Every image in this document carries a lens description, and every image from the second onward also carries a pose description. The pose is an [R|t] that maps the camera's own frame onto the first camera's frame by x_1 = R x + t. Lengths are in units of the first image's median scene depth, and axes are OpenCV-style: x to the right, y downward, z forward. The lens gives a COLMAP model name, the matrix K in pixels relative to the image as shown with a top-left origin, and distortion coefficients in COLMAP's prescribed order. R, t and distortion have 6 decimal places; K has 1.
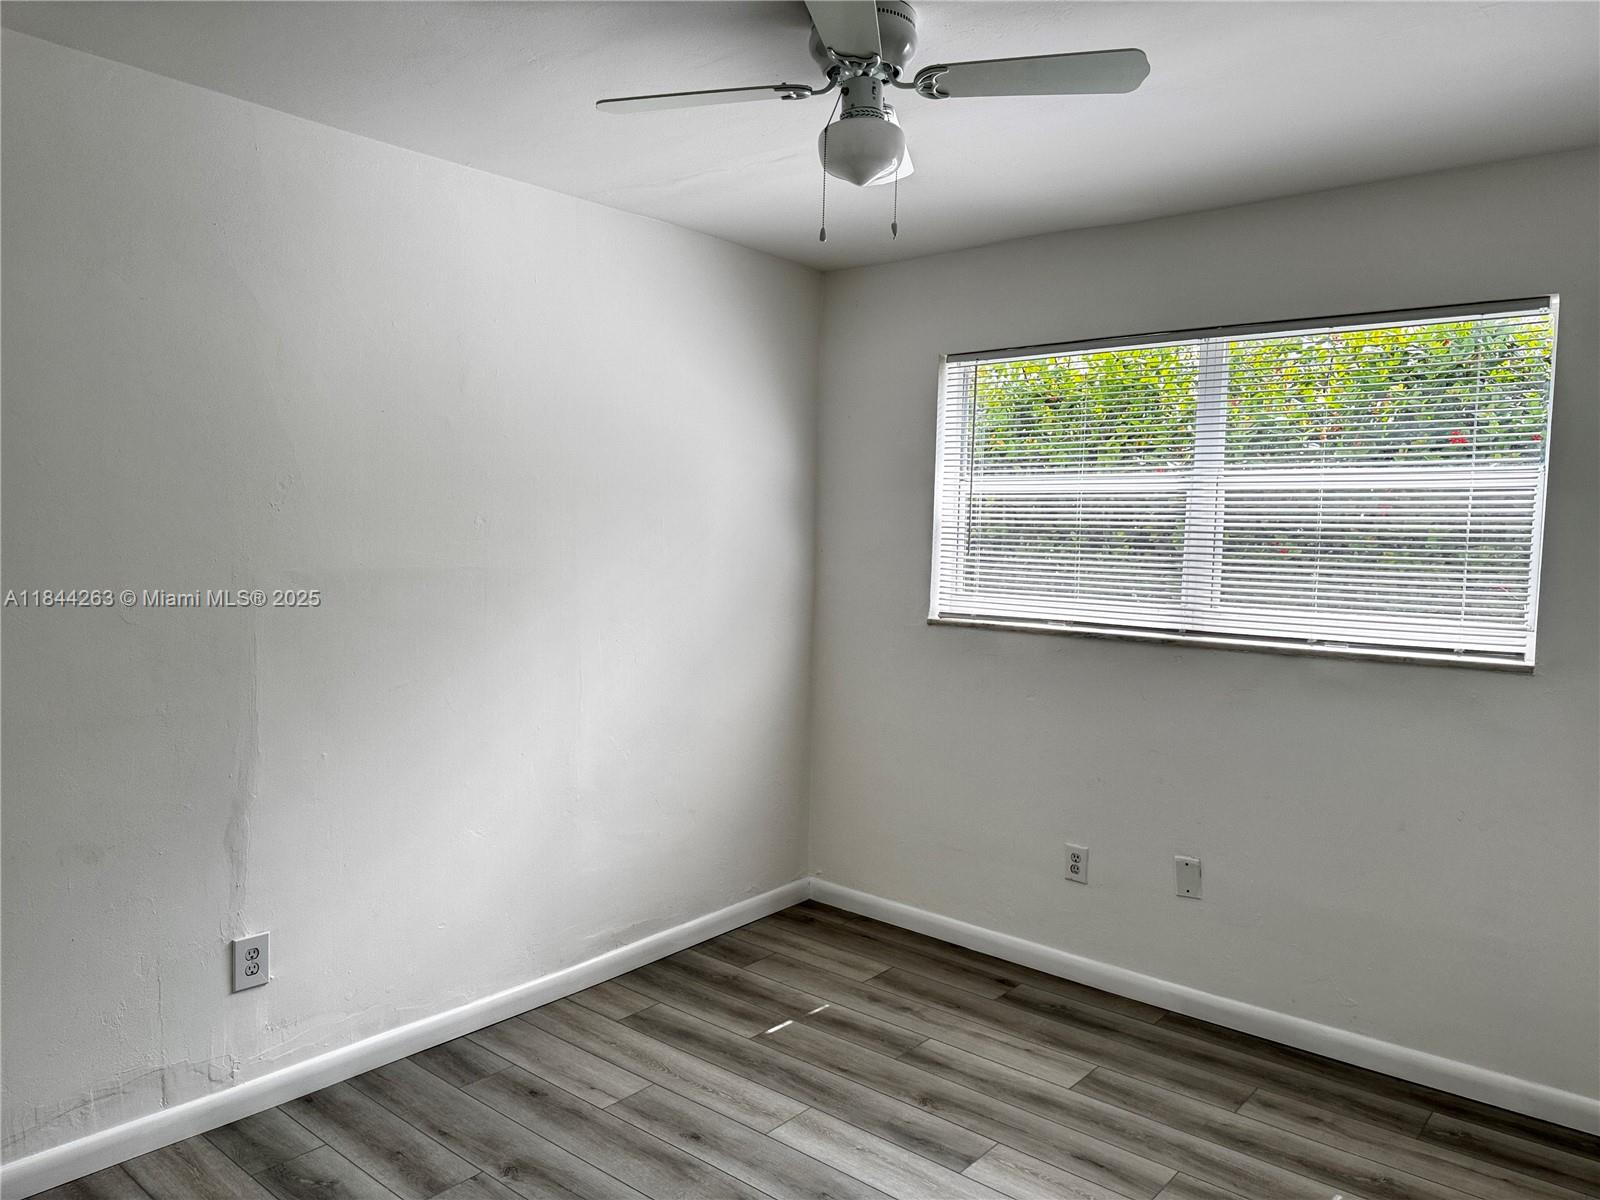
lens RADIAL K [[1133.7, 0, 797.6], [0, 1133.7, 595.8], [0, 0, 1]] dist [-0.003464, -0.012821]
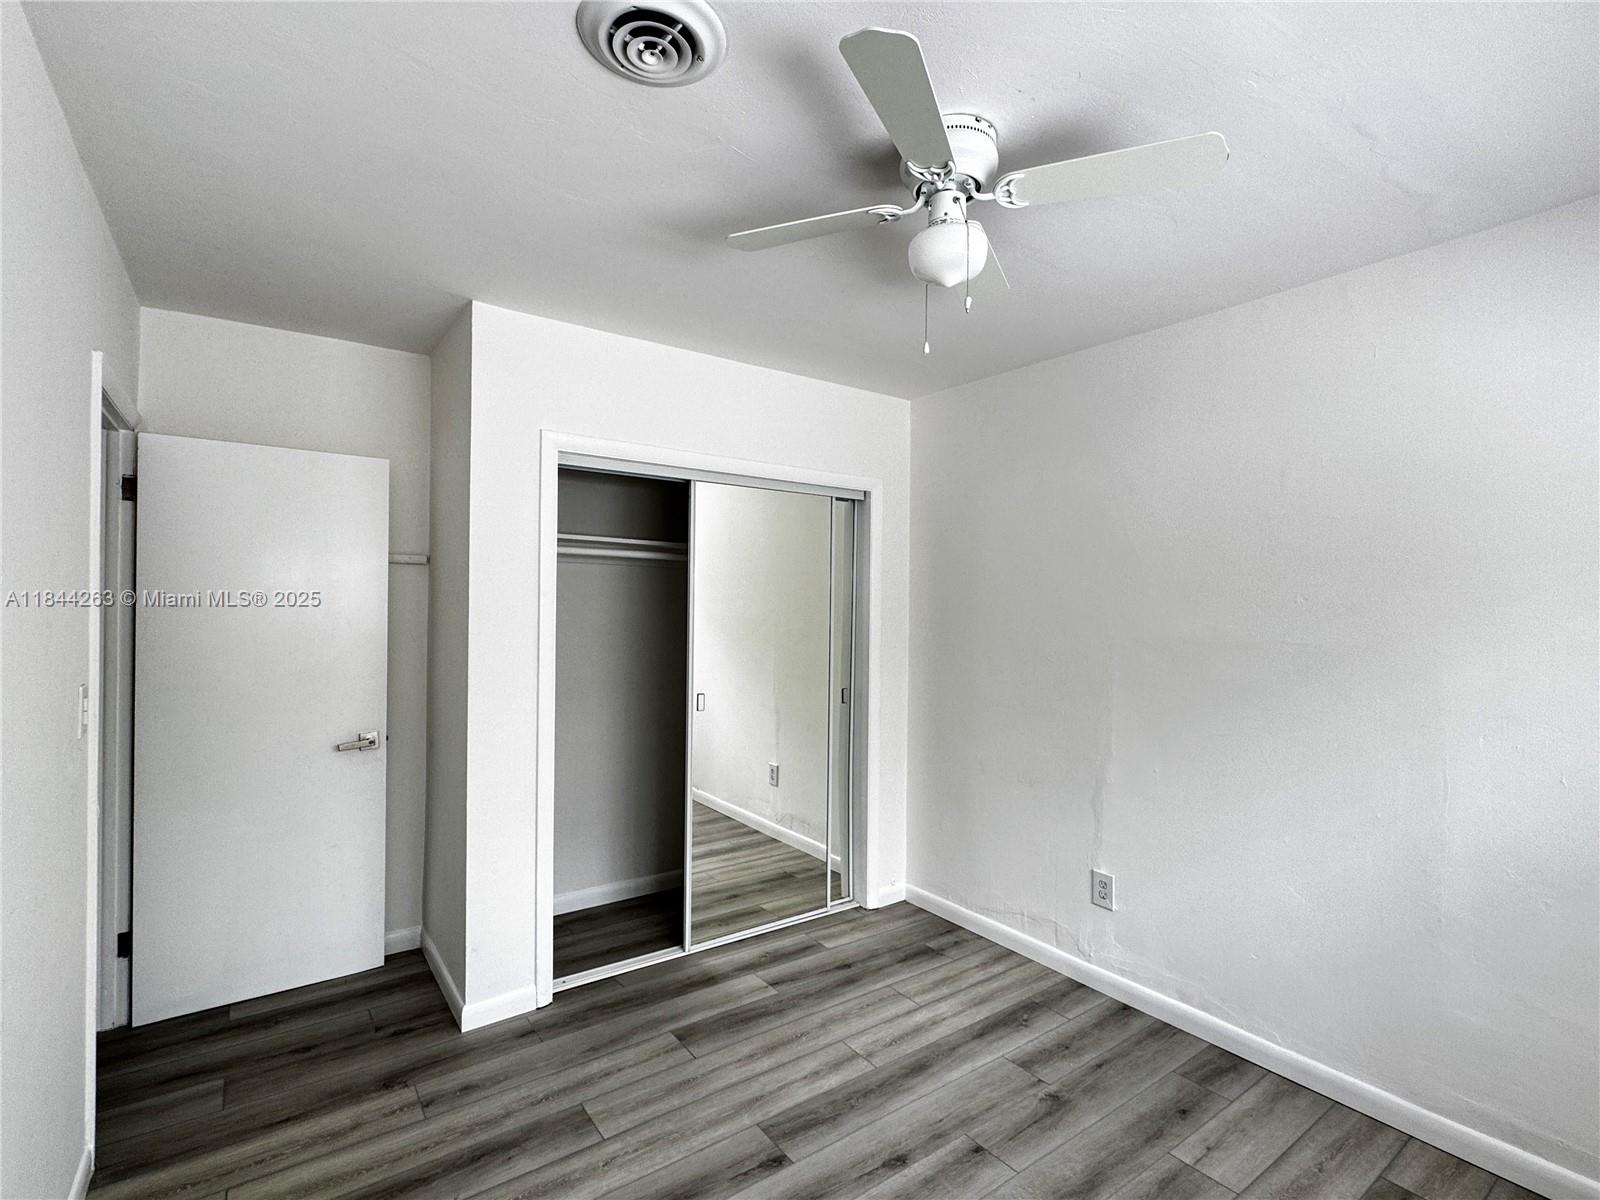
lens RADIAL K [[745.5, 0, 795.7], [0, 745.5, 604.1], [0, 0, 1]] dist [-0.018569, -0.000123]
pose [[-0.244857, -0.023240, -0.969281, 0.591941], [-0.077526, 0.996981, -0.004320, -0.024569], [0.966455, 0.074086, -0.245920, 0.806042]]
